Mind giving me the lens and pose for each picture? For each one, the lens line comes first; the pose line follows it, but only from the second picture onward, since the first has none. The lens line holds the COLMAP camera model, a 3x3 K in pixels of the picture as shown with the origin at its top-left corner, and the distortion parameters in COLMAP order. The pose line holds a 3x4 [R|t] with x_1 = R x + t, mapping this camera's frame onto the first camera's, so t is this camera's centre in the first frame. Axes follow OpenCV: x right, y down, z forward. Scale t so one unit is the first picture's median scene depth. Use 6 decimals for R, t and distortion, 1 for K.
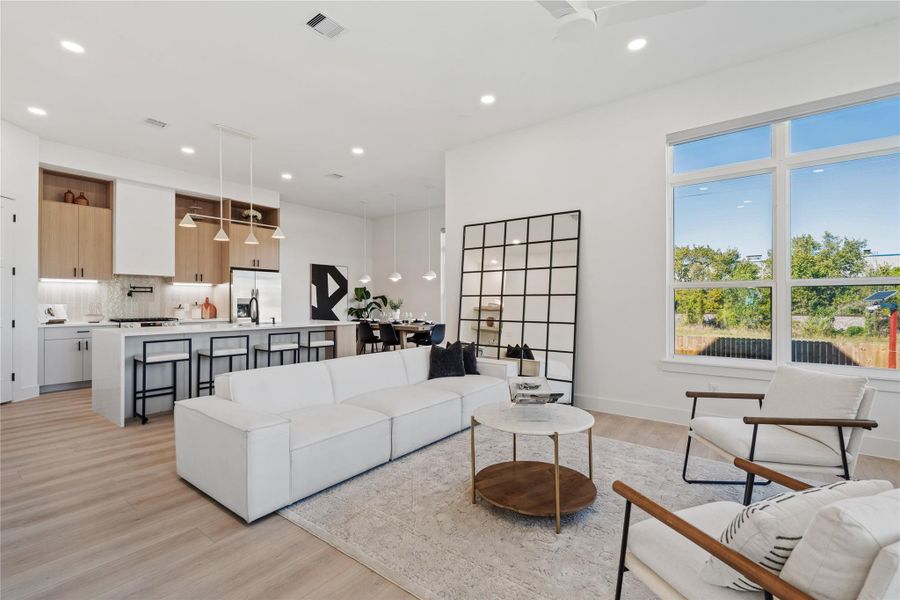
lens RADIAL K [[403.5, 0, 449.9], [0, 403.5, 300.9], [0, 0, 1]] dist [-0.005067, 0.002386]
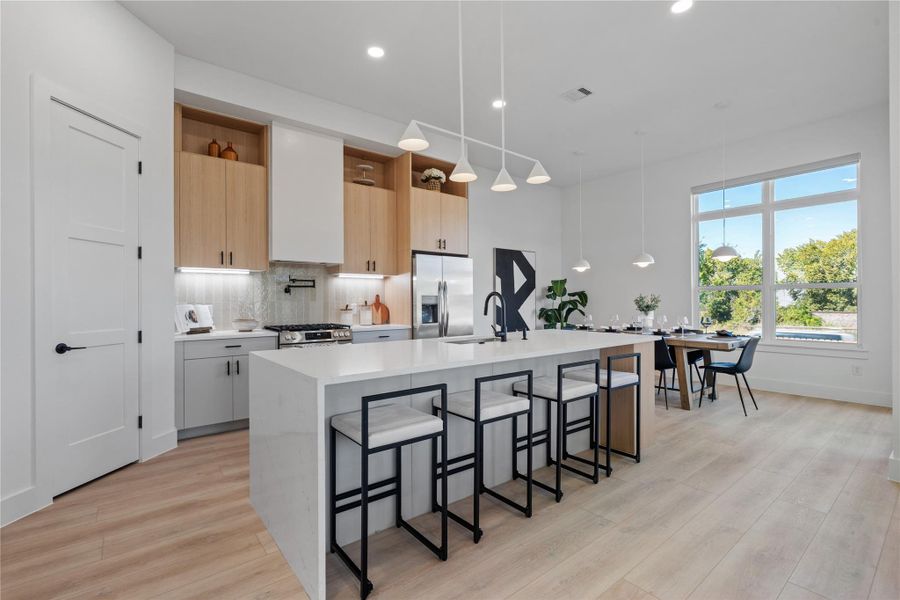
lens RADIAL K [[403.5, 0, 449.9], [0, 403.5, 301.7], [0, 0, 1]] dist [-0.005067, 0.002386]
pose [[0.971363, -0.003751, -0.237572, -0.327011], [0.005134, 0.999973, 0.005201, 0.001073], [0.237546, -0.006272, 0.971356, 0.354706]]
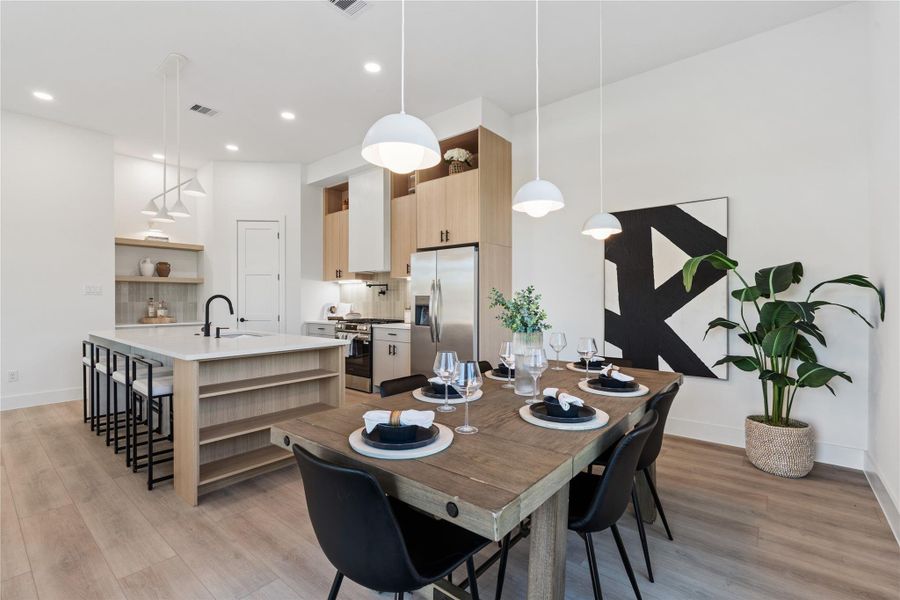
lens RADIAL K [[403.5, 0, 451.2], [0, 403.5, 300.7], [0, 0, 1]] dist [-0.005067, 0.002386]
pose [[-0.028822, -0.001204, -0.999584, 0.127477], [0.002861, 0.999995, -0.001287, 0.002965], [0.999580, -0.002897, -0.028818, 1.106146]]
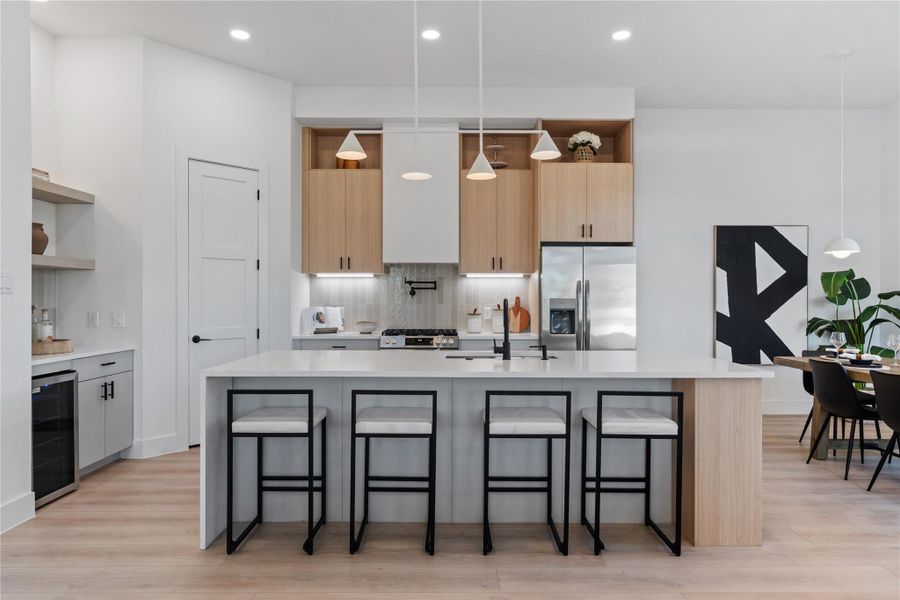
lens RADIAL K [[550.2, 0, 454.5], [0, 550.2, 299.5], [0, 0, 1]] dist [0.003105, -0.000286]
pose [[0.621119, 0.003238, -0.783709, -0.027222], [0.000524, 0.999990, 0.004547, -0.008478], [0.783716, -0.003235, 0.621111, 0.450809]]
